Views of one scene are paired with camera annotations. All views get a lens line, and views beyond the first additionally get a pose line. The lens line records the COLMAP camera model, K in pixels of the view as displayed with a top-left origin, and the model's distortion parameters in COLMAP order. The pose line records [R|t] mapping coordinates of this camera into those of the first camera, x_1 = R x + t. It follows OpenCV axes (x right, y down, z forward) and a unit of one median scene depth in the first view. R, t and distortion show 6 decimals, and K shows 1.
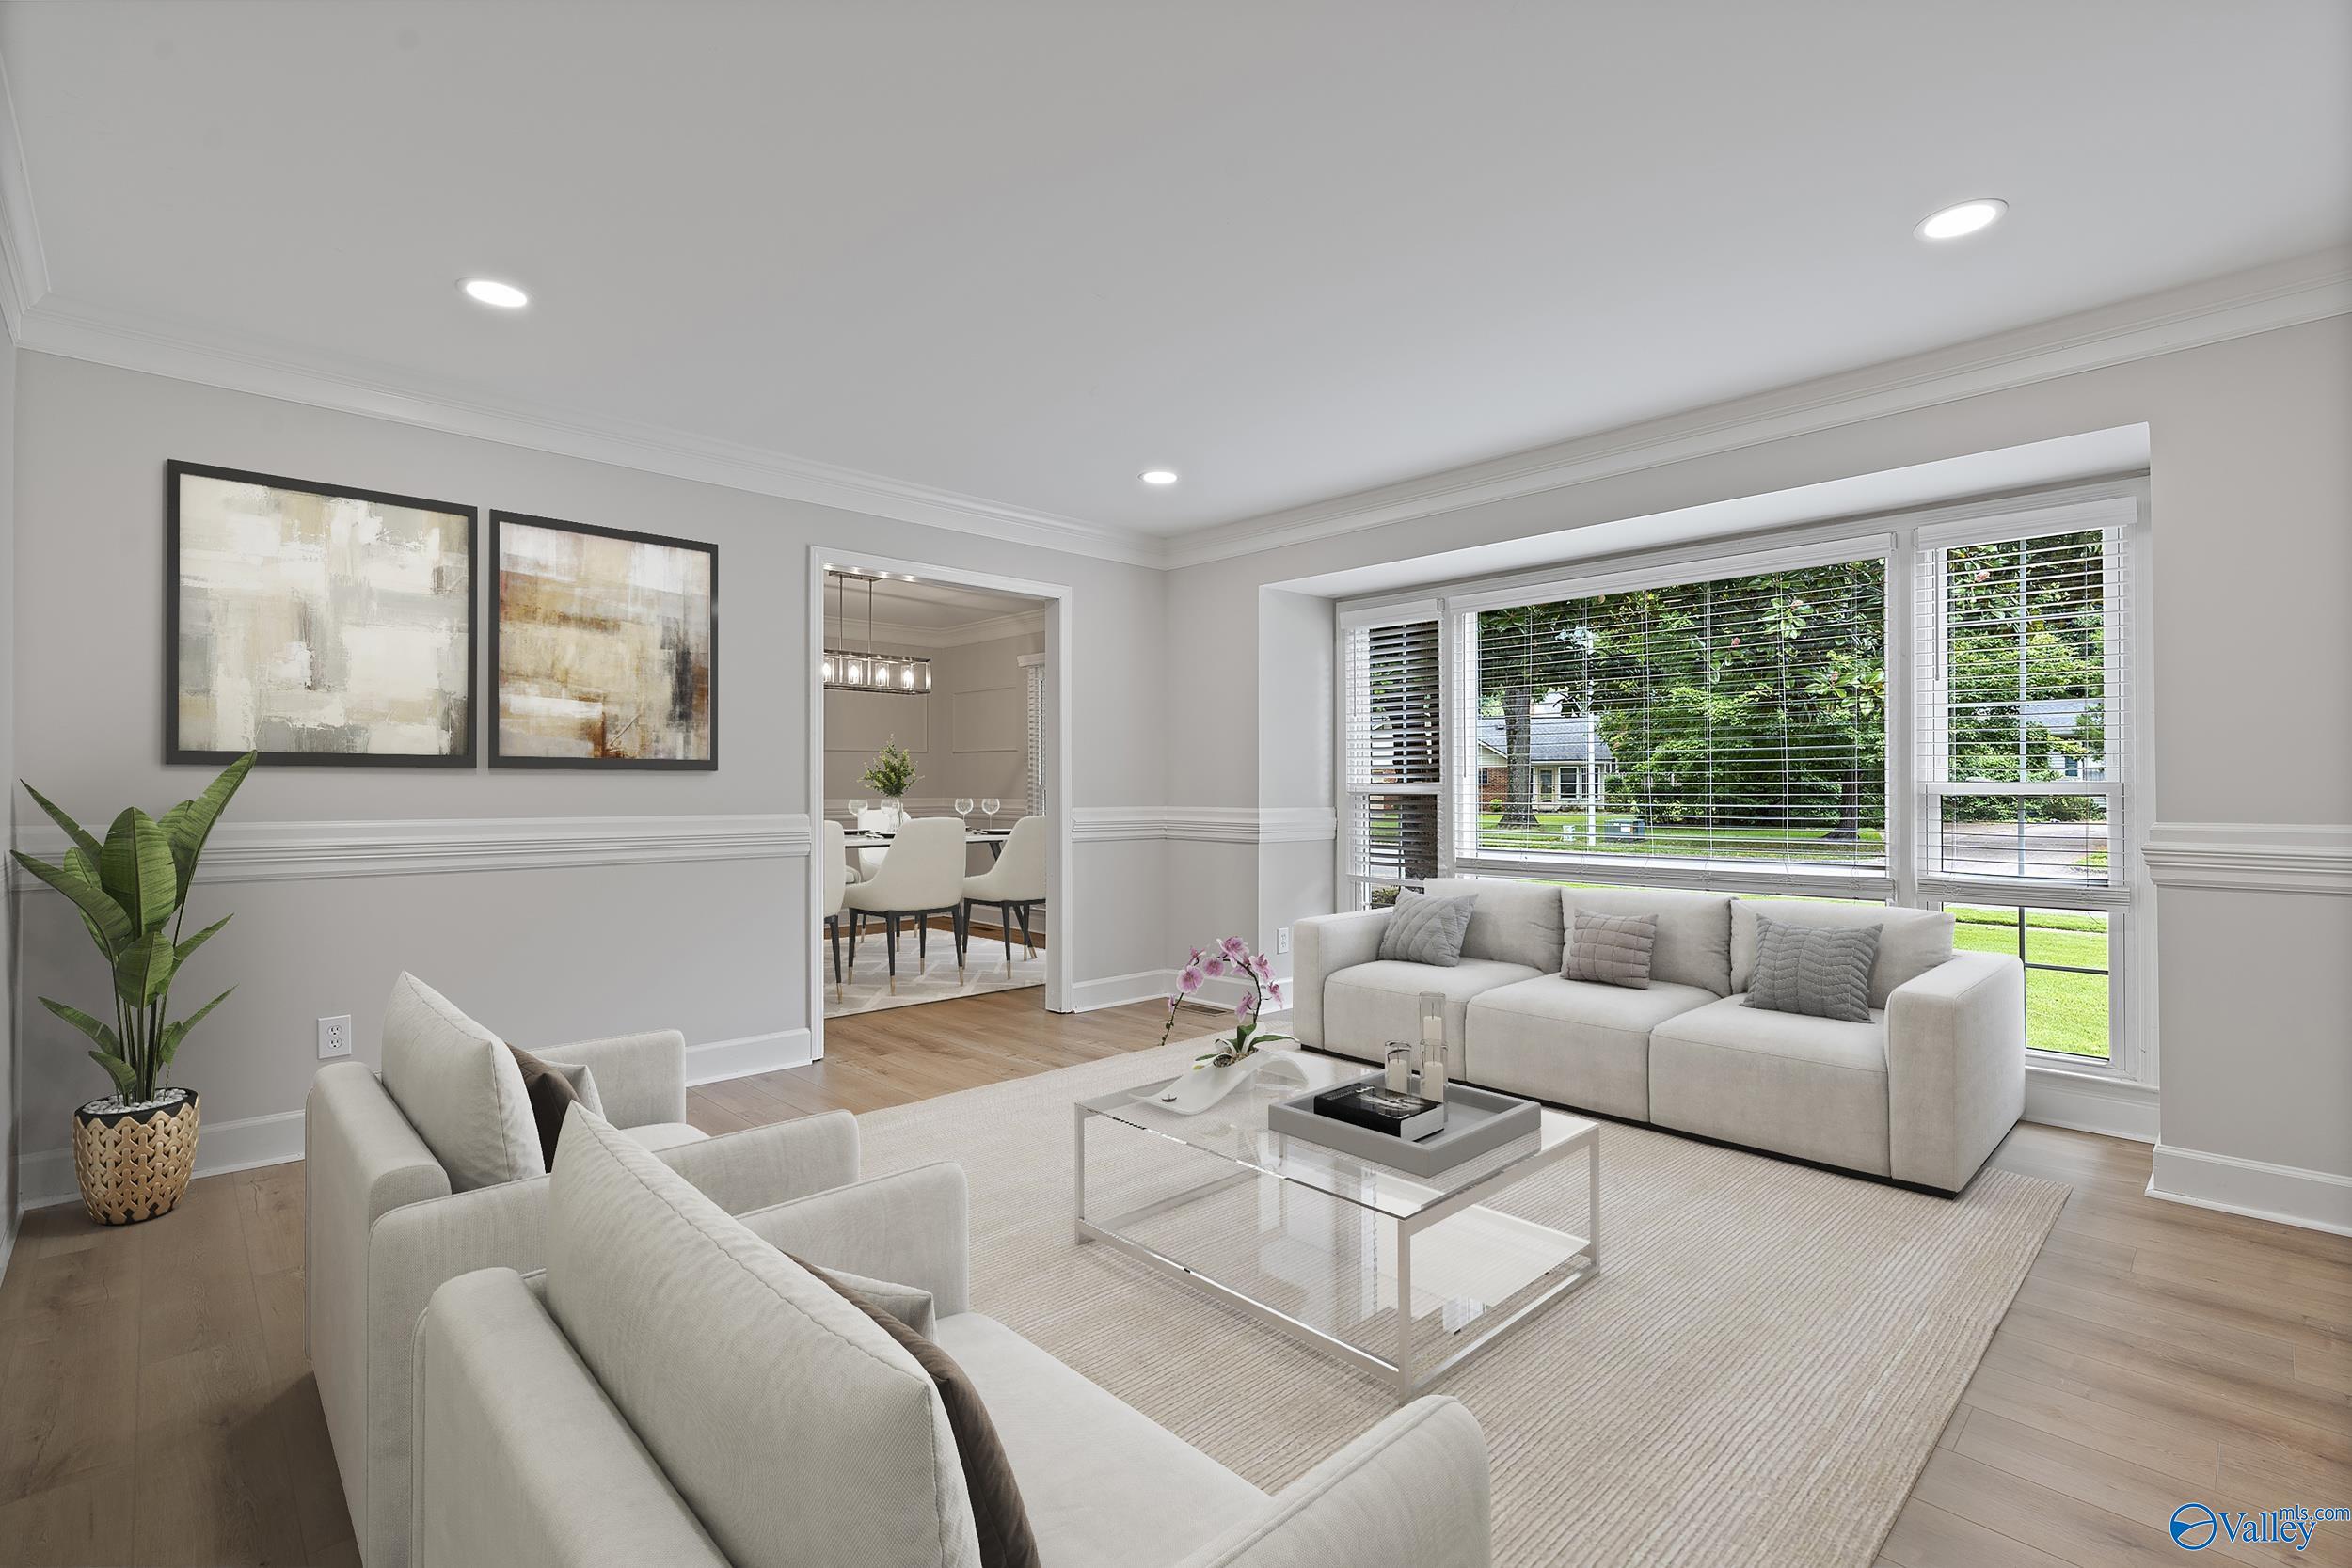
lens RADIAL K [[1072.2, 0, 1178.1], [0, 1072.2, 775.3], [0, 0, 1]] dist [-0.000758, -0.000020]
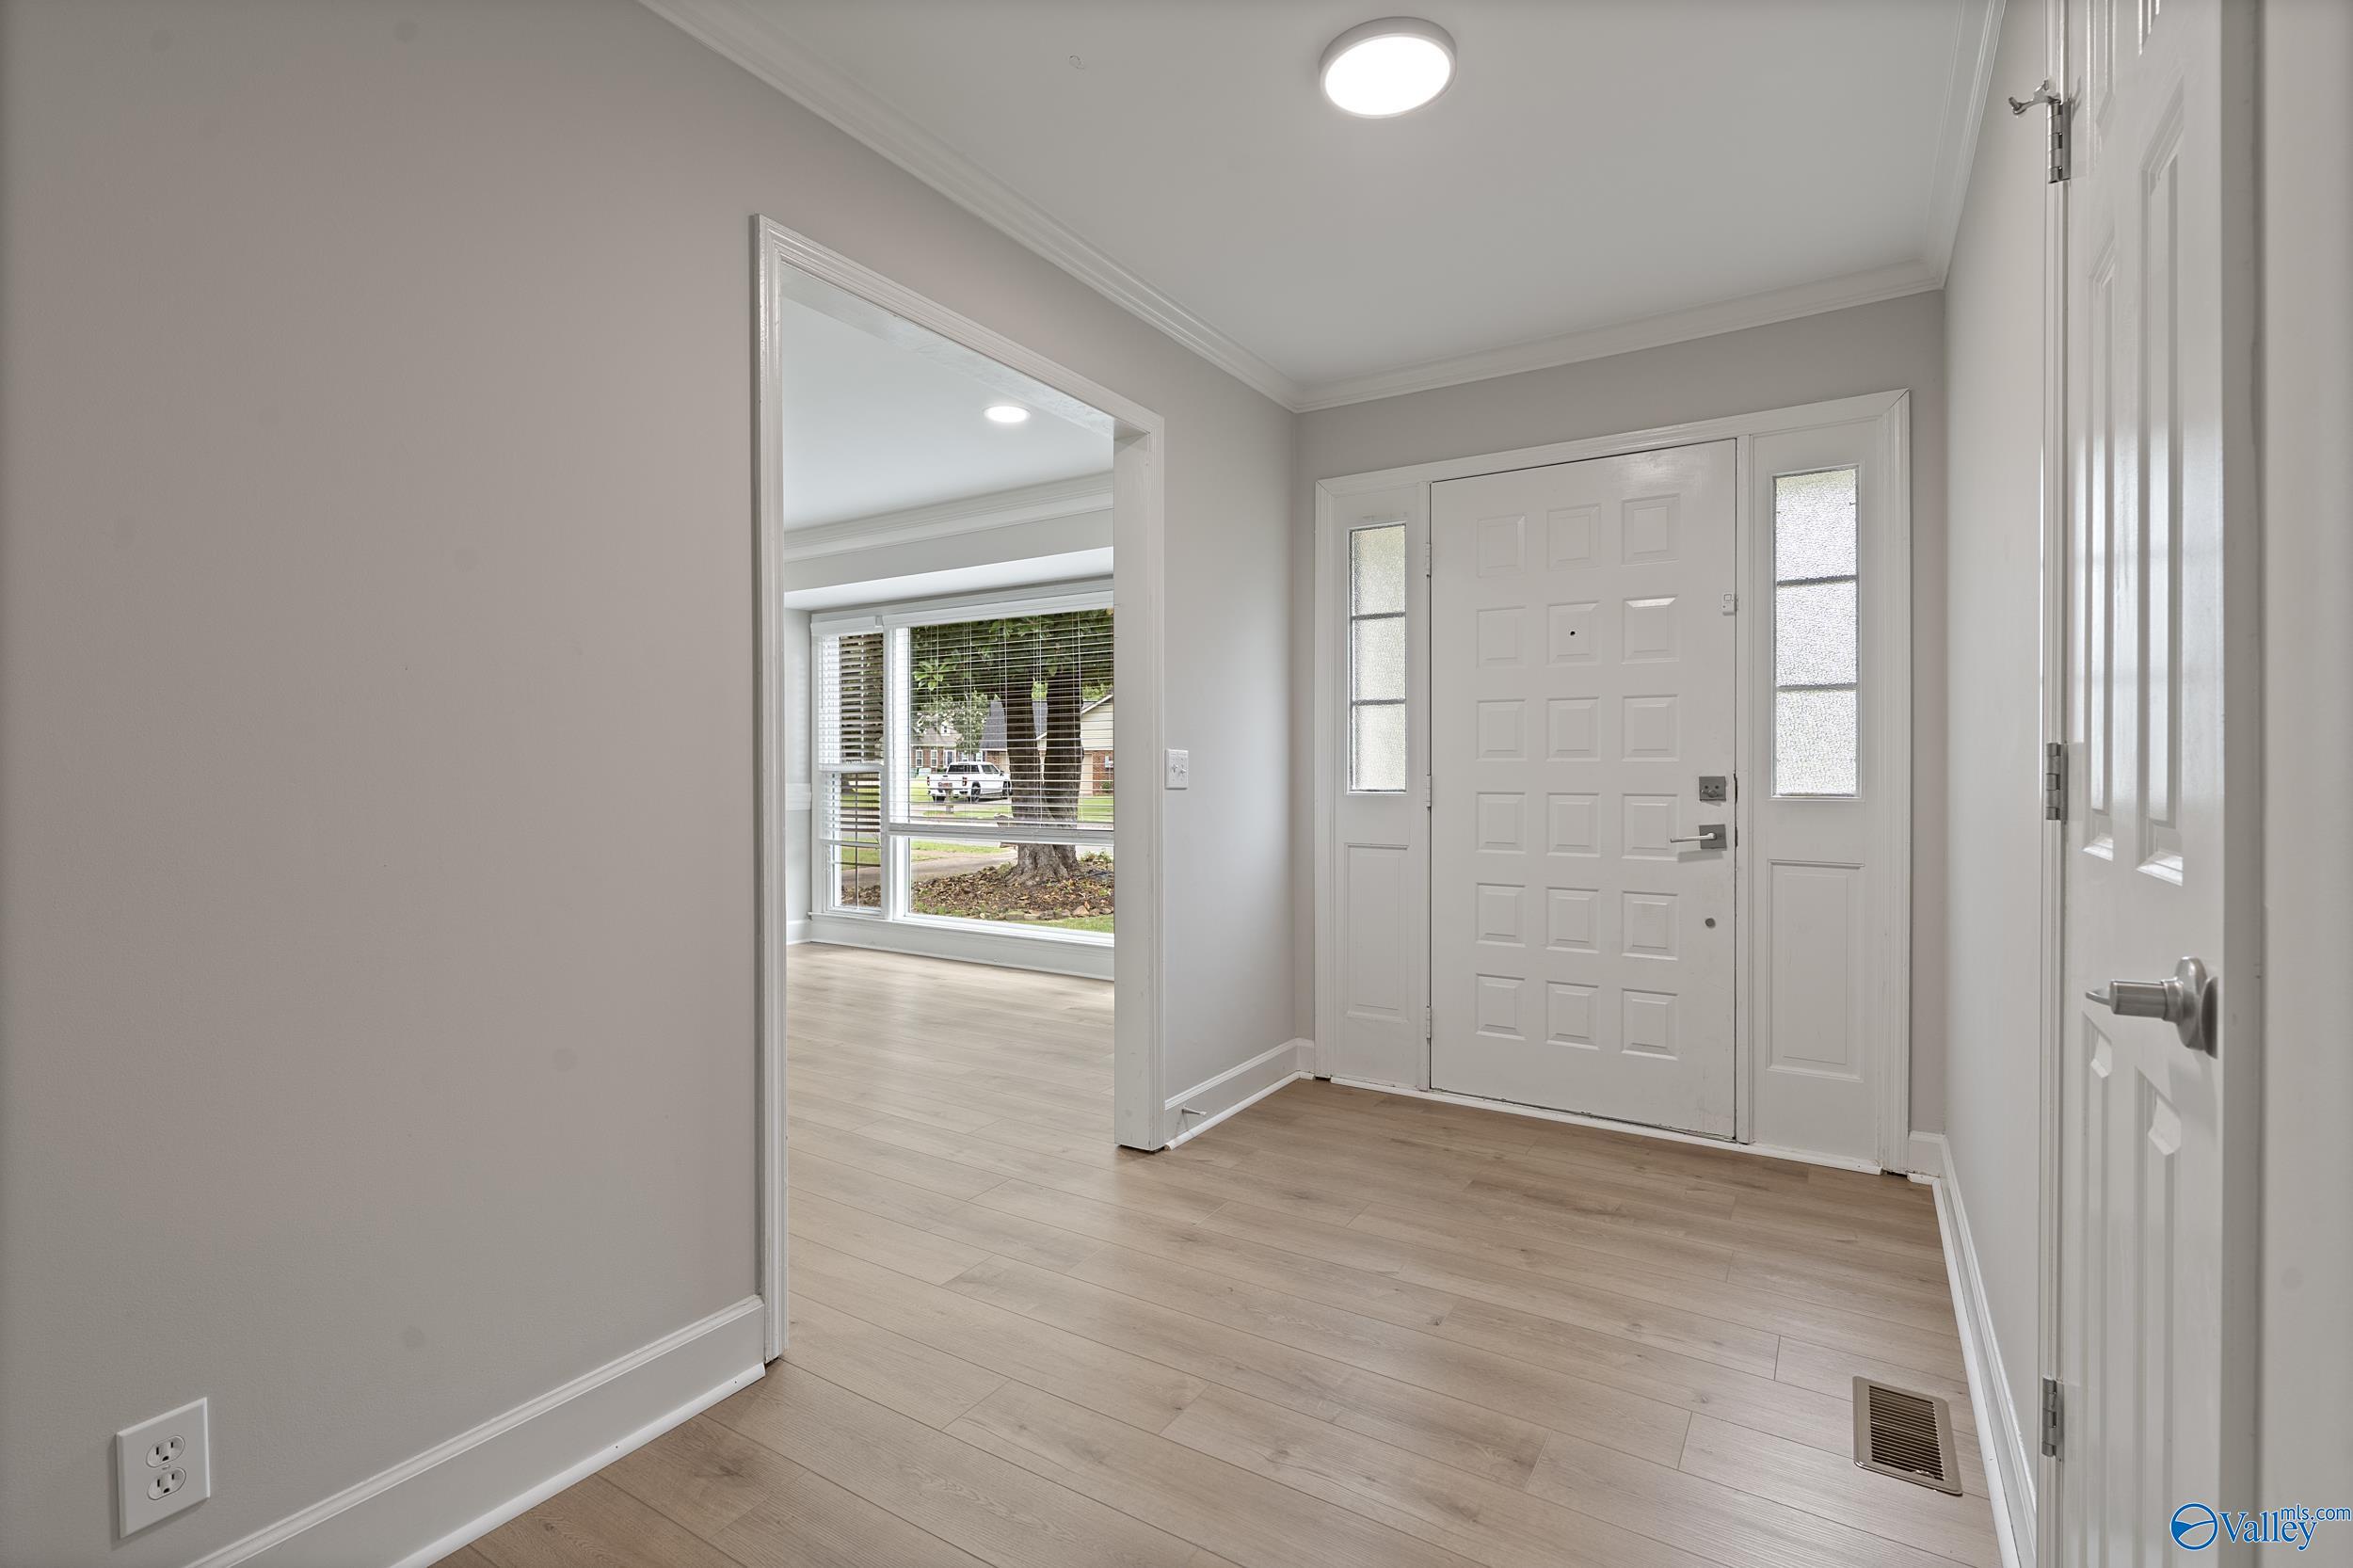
lens RADIAL K [[1072.7, 0, 1178.6], [0, 1072.7, 775.3], [0, 0, 1]] dist [-0.000758, -0.000020]
pose [[0.969737, -0.002490, 0.244138, 0.260719], [-0.001875, 0.999843, 0.017645, -0.001730], [-0.244143, -0.017568, 0.969580, -0.282341]]
